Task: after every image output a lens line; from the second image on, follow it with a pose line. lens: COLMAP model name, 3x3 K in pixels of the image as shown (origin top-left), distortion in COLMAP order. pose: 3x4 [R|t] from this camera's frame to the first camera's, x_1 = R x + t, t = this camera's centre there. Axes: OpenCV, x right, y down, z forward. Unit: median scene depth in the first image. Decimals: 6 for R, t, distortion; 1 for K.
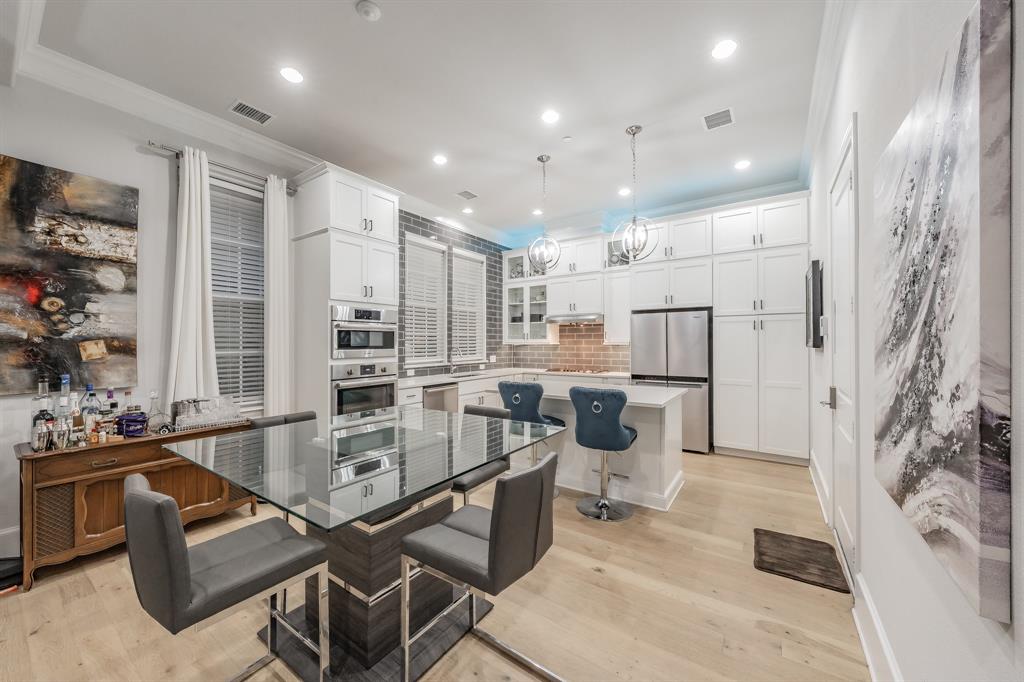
lens RADIAL K [[379.1, 0, 508.0], [0, 379.1, 341.5], [0, 0, 1]] dist [-0.002171, 0.000807]
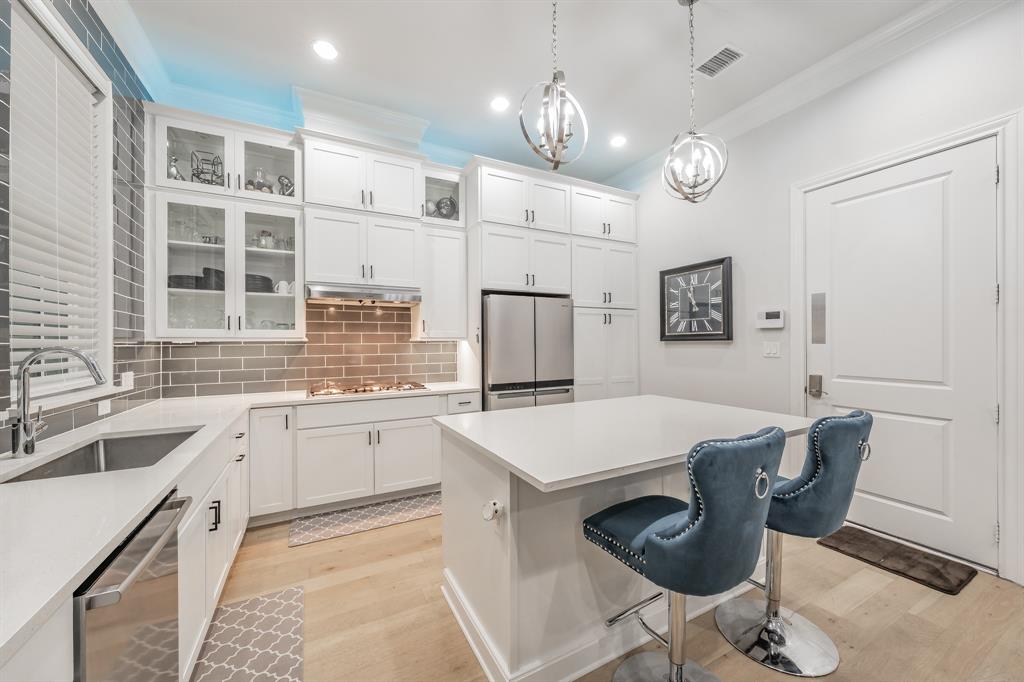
lens RADIAL K [[379.1, 0, 516.3], [0, 379.1, 340.7], [0, 0, 1]] dist [-0.002171, 0.000807]
pose [[0.457229, 0.004128, 0.889339, -0.304082], [0.002470, 0.999979, -0.005911, 0.016914], [-0.889346, 0.004900, 0.457209, 0.814244]]
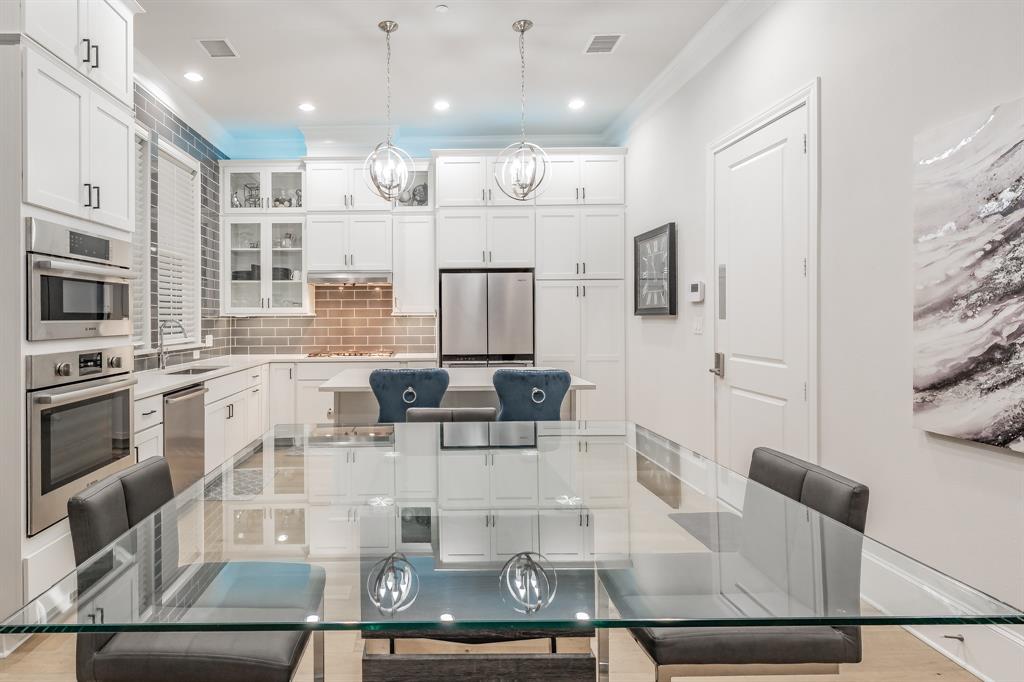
lens RADIAL K [[521.5, 0, 425.7], [0, 521.5, 325.7], [0, 0, 1]] dist [-0.001420, 0.002458]
pose [[0.827173, -0.011901, 0.561821, -0.347577], [0.002886, 0.999853, 0.016931, 0.016269], [-0.561940, -0.012383, 0.827085, 0.211592]]
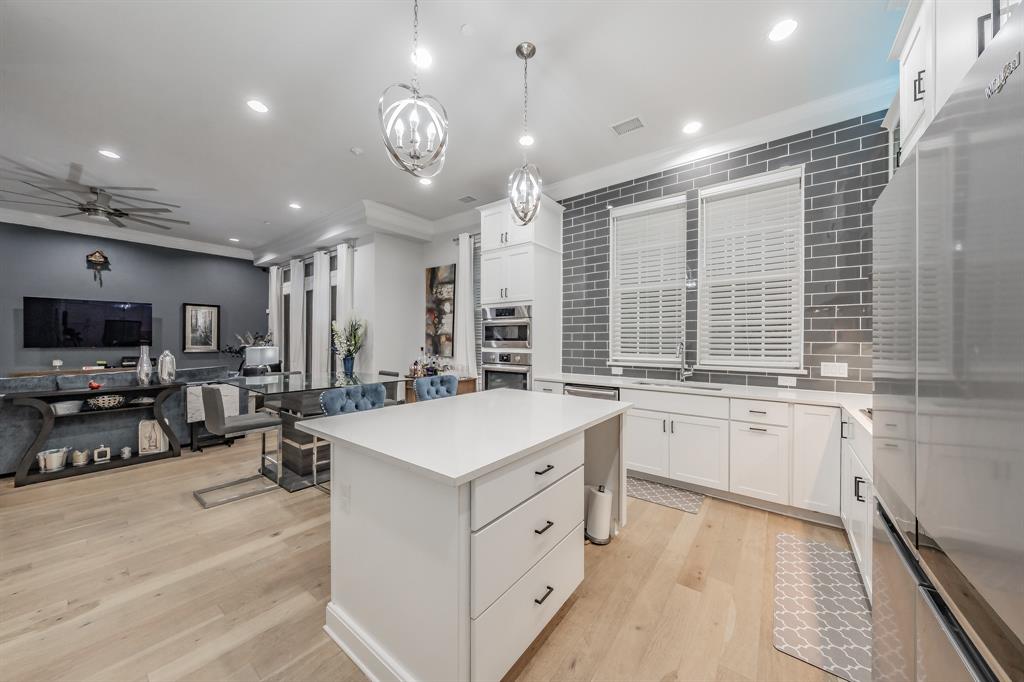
lens RADIAL K [[359.2, 0, 502.0], [0, 359.2, 341.9], [0, 0, 1]] dist [0.001893, 0.000564]
pose [[-0.075760, 0.007928, -0.997095, 0.707011], [-0.001382, 0.999967, 0.008056, 0.013373], [0.997125, 0.001988, -0.075747, 0.990369]]
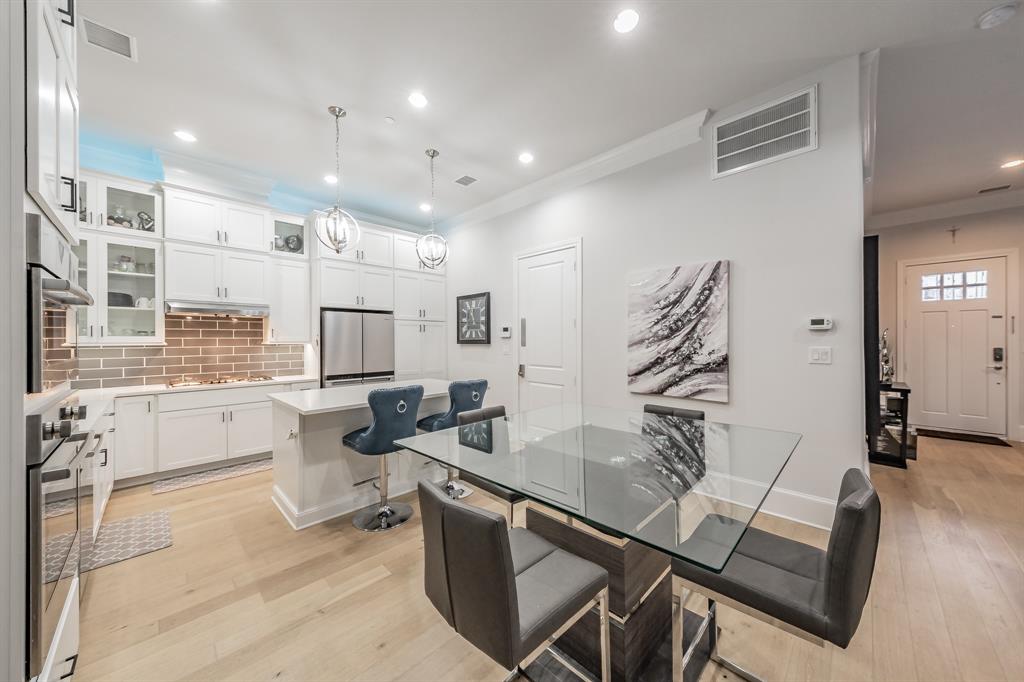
lens RADIAL K [[350.6, 0, 511.8], [0, 350.6, 341.1], [0, 0, 1]] dist [-0.010141, 0.000012]
pose [[0.177379, 0.001471, 0.984142, -0.546938], [0.002292, 0.999996, -0.001907, 0.005889], [-0.984140, 0.002594, 0.177375, 0.493168]]
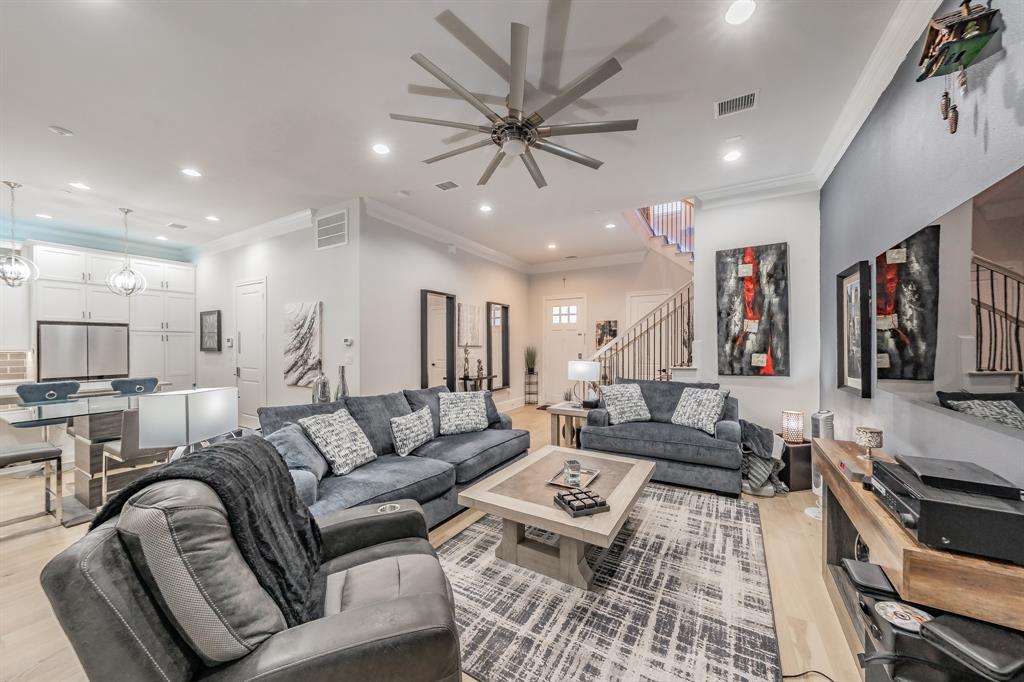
lens RADIAL K [[359.2, 0, 503.5], [0, 359.2, 345.1], [0, 0, 1]] dist [0.001893, 0.000564]
pose [[-0.069318, 0.003215, 0.997589, -1.018638], [-0.000203, 0.999995, -0.003237, -0.010125], [-0.997595, -0.000427, -0.069317, -0.339820]]
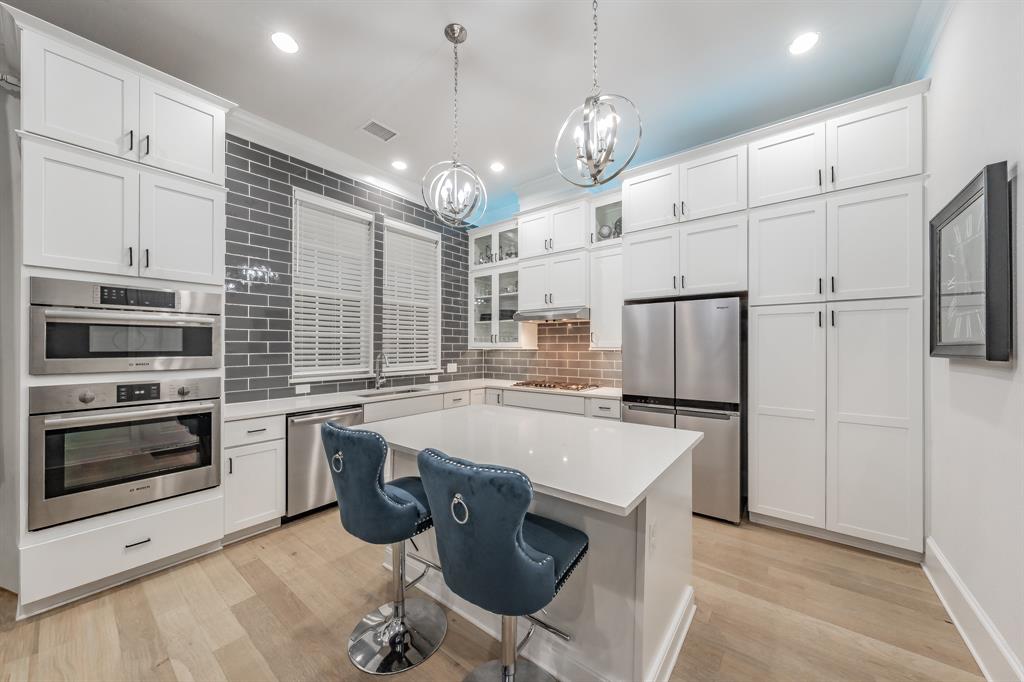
lens RADIAL K [[359.2, 0, 522.7], [0, 359.2, 345.9], [0, 0, 1]] dist [0.001893, 0.000564]
pose [[0.998894, 0.003919, -0.046863, 0.221357], [-0.003890, 0.999992, 0.000702, 0.000472], [0.046866, -0.000519, 0.998901, 0.437352]]
